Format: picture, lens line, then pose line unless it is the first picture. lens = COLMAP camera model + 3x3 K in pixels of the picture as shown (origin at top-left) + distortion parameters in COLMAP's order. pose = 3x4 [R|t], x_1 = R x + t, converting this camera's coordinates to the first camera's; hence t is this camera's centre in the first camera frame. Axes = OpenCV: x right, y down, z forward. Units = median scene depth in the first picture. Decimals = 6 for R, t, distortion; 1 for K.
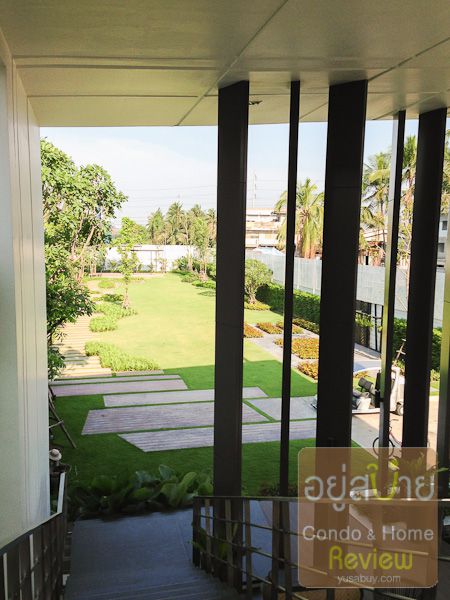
lens RADIAL K [[548.1, 0, 225.0], [0, 548.1, 300.0], [0, 0, 1]] dist [0.095733, 0.000817]
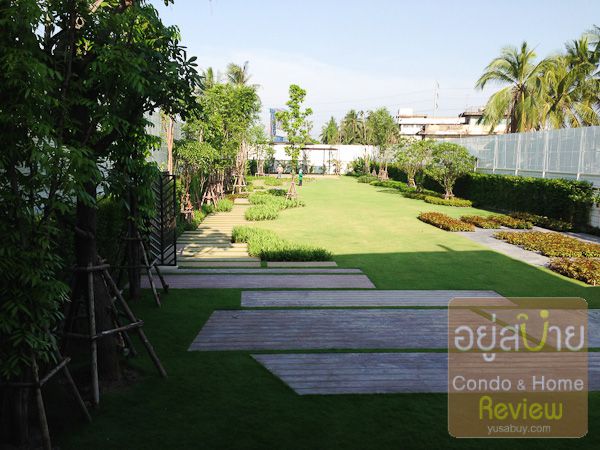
lens RADIAL K [[548.1, 0, 300.0], [0, 548.1, 225.0], [0, 0, 1]] dist [0.095733, 0.000817]
pose [[0.984198, 0.017489, -0.176204, -0.040296], [-0.016161, 0.999829, 0.008966, 0.080537], [0.176331, -0.005976, 0.984313, 0.347300]]
